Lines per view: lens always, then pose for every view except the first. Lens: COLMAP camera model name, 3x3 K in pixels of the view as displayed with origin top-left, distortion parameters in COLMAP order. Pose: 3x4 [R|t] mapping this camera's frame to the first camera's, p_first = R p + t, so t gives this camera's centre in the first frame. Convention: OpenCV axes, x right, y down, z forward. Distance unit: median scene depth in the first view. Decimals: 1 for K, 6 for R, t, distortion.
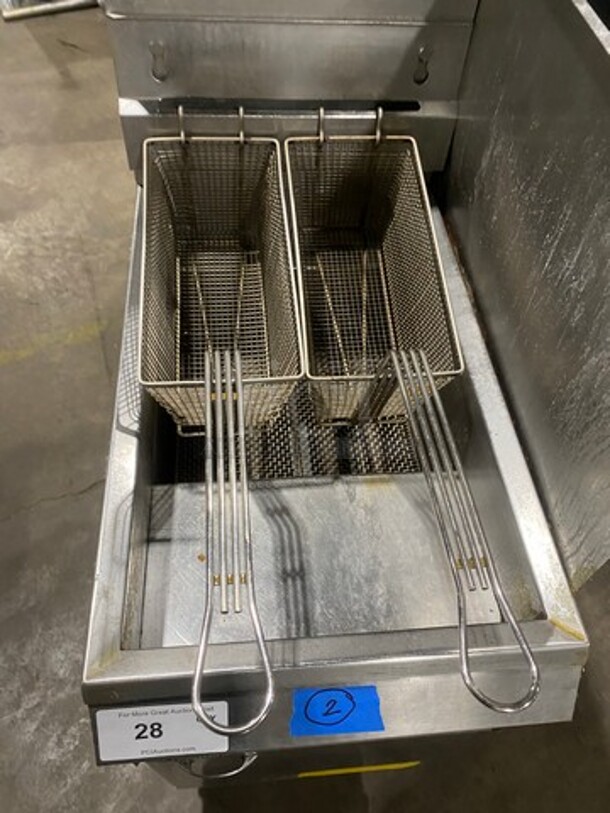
lens RADIAL K [[612.4, 0, 302.1], [0, 612.4, 405.8], [0, 0, 1]] dist [0.034159, -0.050024]
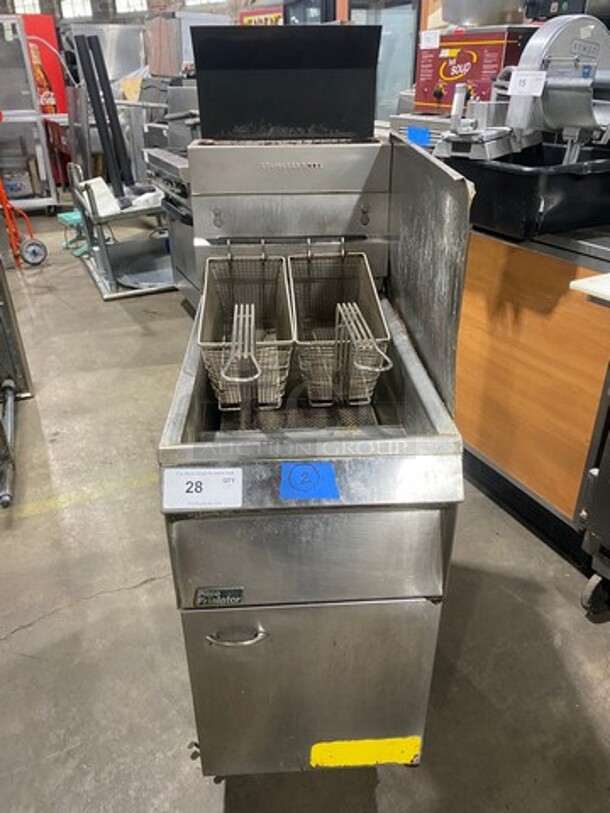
lens RADIAL K [[612.4, 0, 302.1], [0, 612.4, 405.8], [0, 0, 1]] dist [0.034159, -0.050024]
pose [[0.997095, -0.042860, -0.062962, 0.063913], [0.011937, 0.904369, -0.426584, 0.429412], [0.075225, 0.424593, 0.902254, -0.232079]]
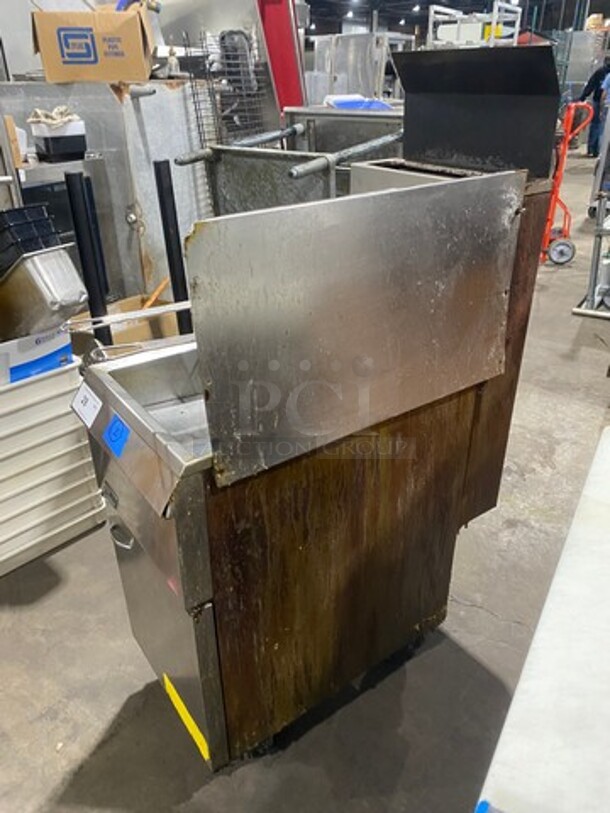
lens RADIAL K [[612.4, 0, 302.1], [0, 612.4, 405.8], [0, 0, 1]] dist [0.034159, -0.050024]
pose [[0.504111, 0.350871, -0.789153, 0.846365], [-0.669471, 0.736021, -0.100411, 0.072590], [0.545601, 0.578933, 0.605934, 0.041009]]
